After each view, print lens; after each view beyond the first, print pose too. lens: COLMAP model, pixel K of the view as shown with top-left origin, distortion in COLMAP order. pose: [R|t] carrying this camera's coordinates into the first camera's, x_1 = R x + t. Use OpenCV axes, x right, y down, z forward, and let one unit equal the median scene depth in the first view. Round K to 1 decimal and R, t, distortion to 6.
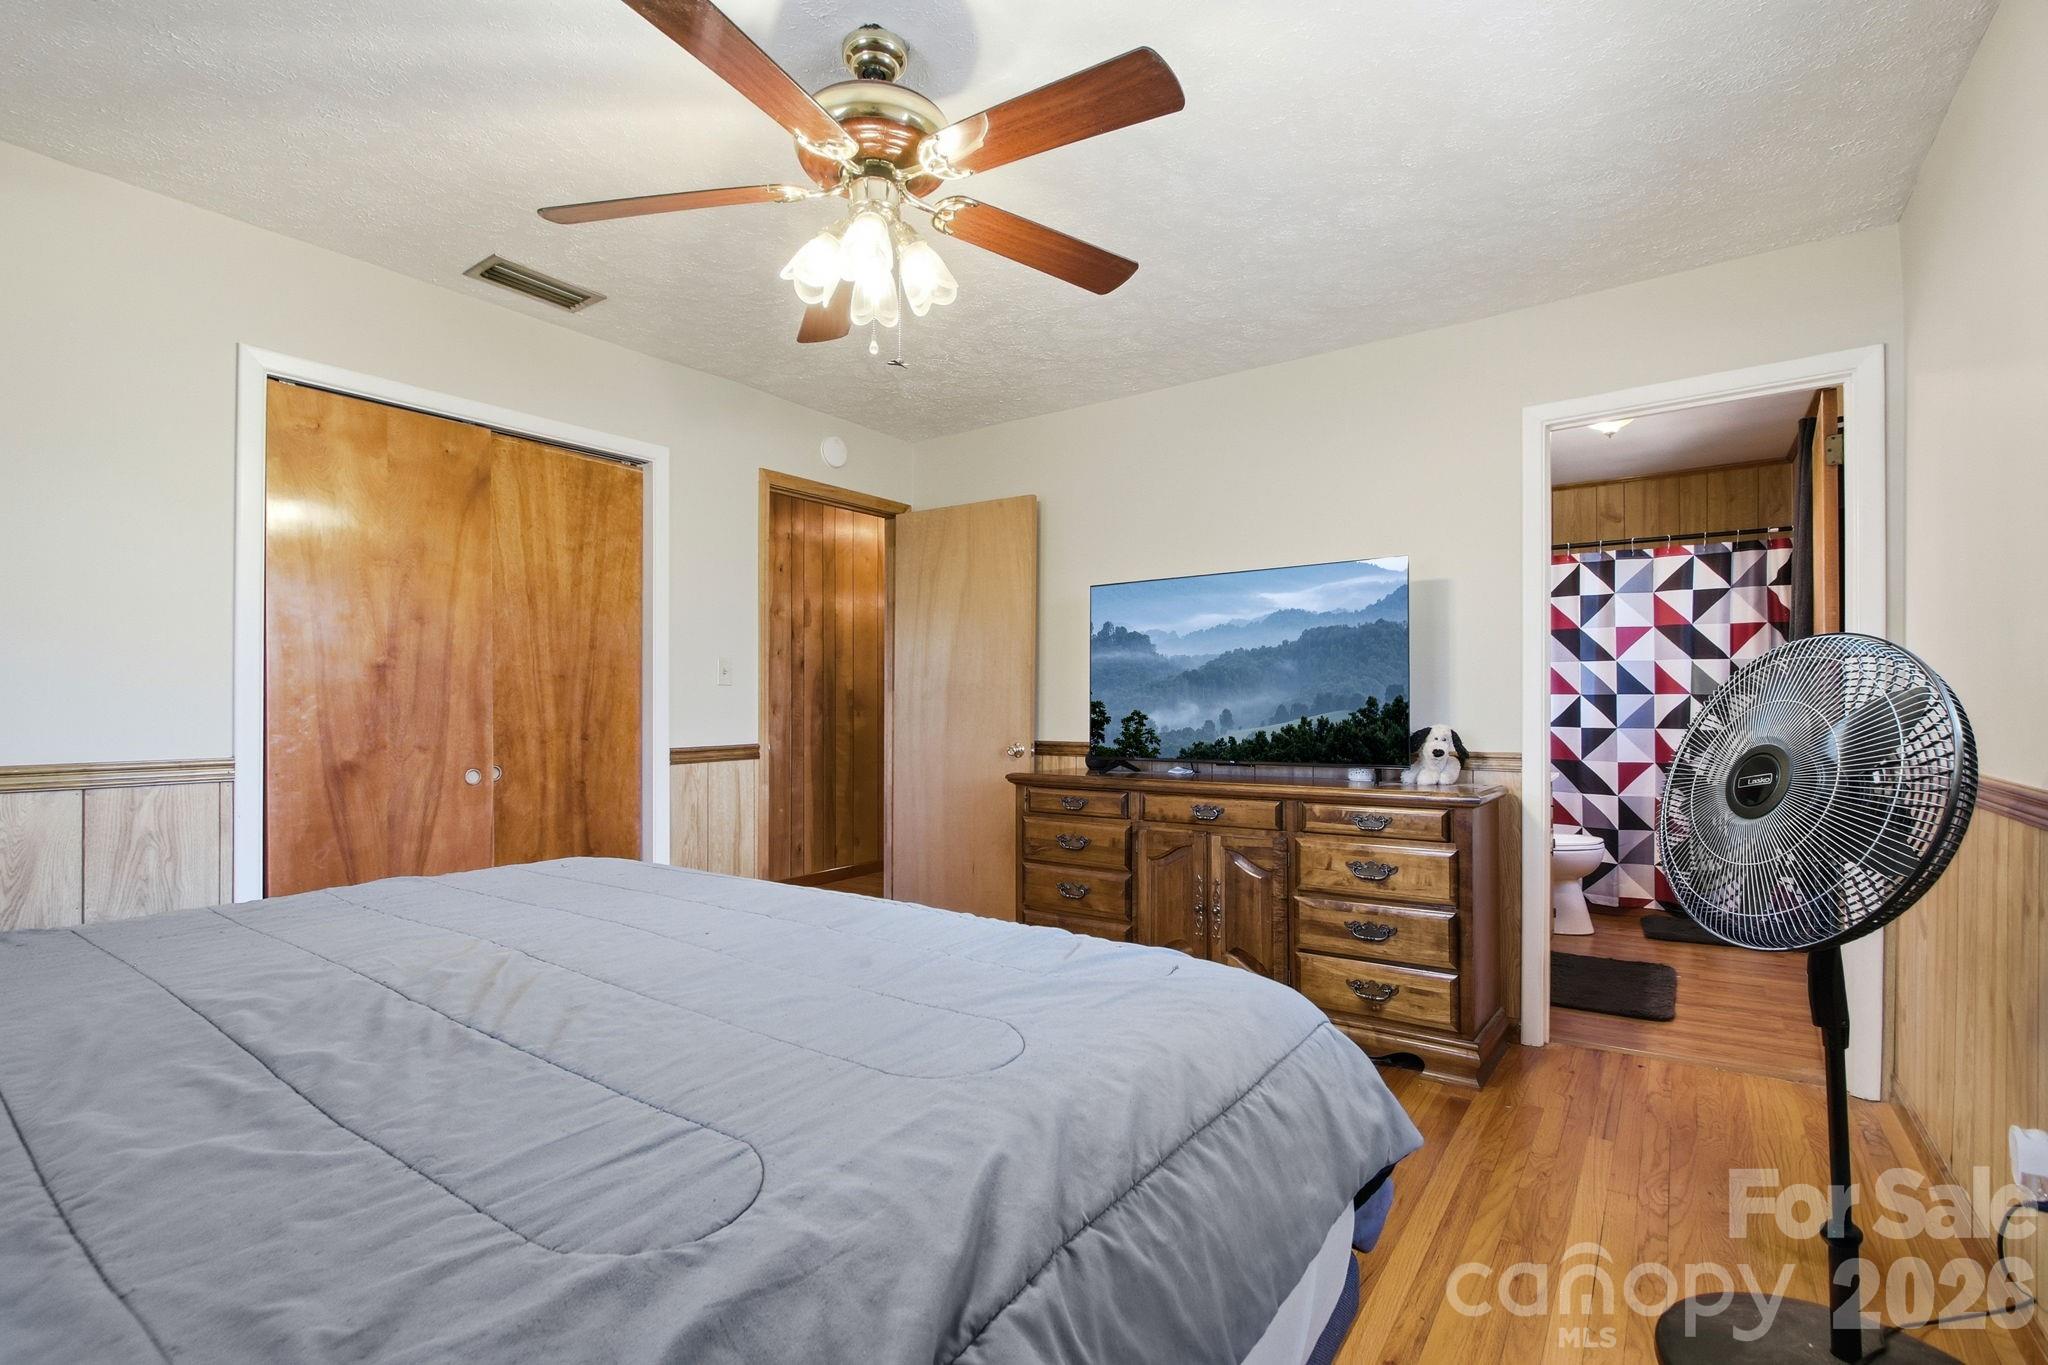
lens RADIAL K [[938.9, 0, 1028.7], [0, 938.9, 688.9], [0, 0, 1]] dist [-0.003284, -0.000020]
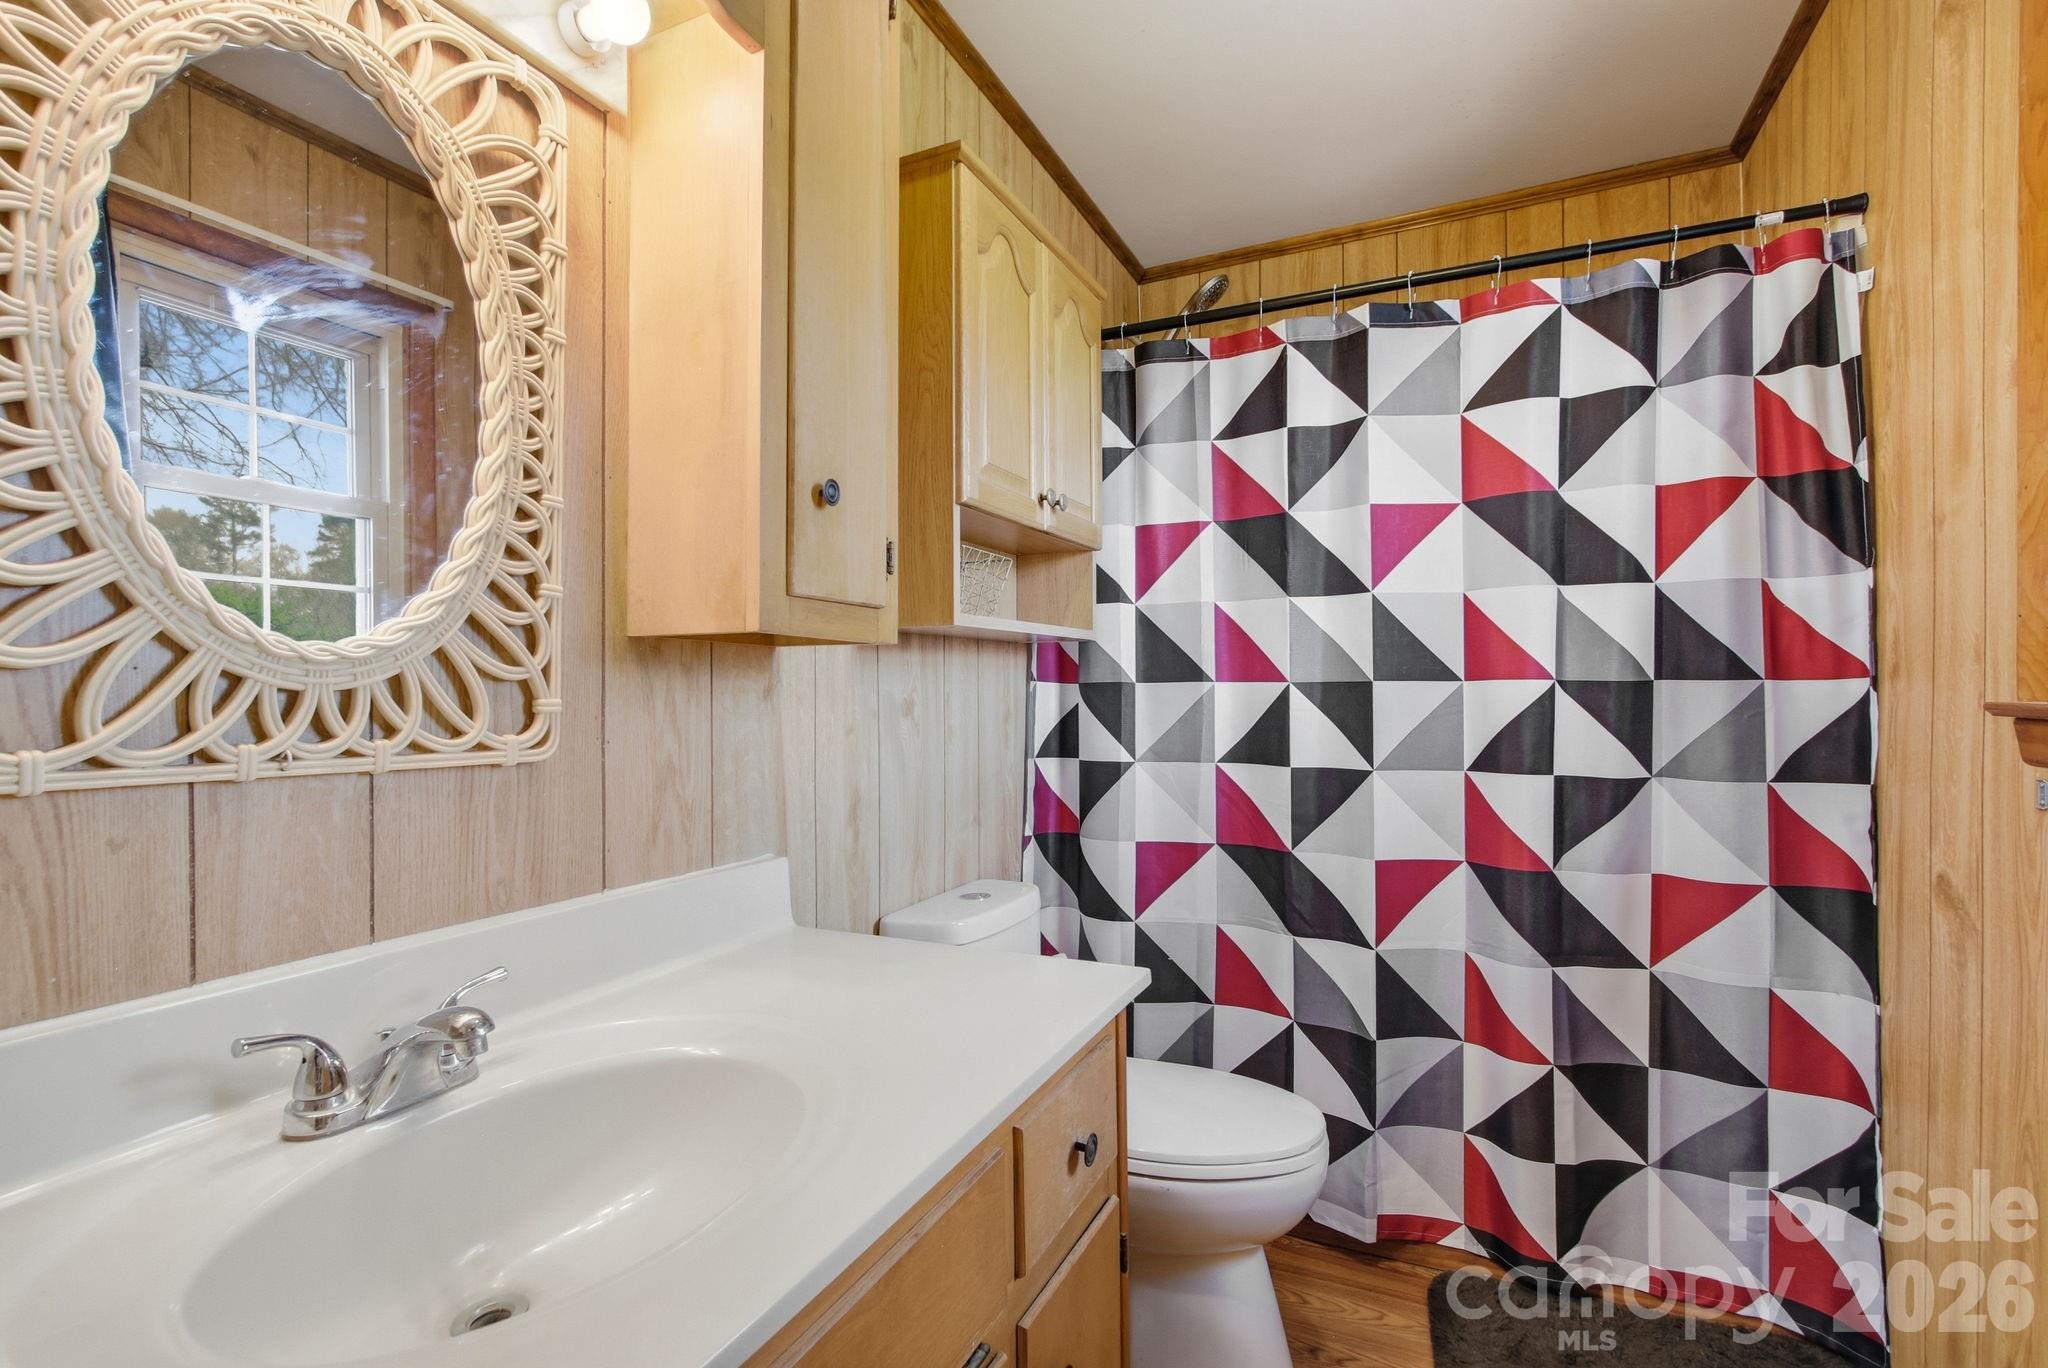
lens RADIAL K [[938.9, 0, 1019.5], [0, 938.9, 685.4], [0, 0, 1]] dist [-0.003284, -0.000020]
pose [[0.987417, -0.008308, 0.157917, 0.430506], [0.006520, 0.999909, 0.011839, 0.001830], [-0.158001, -0.010660, 0.987381, 0.654167]]
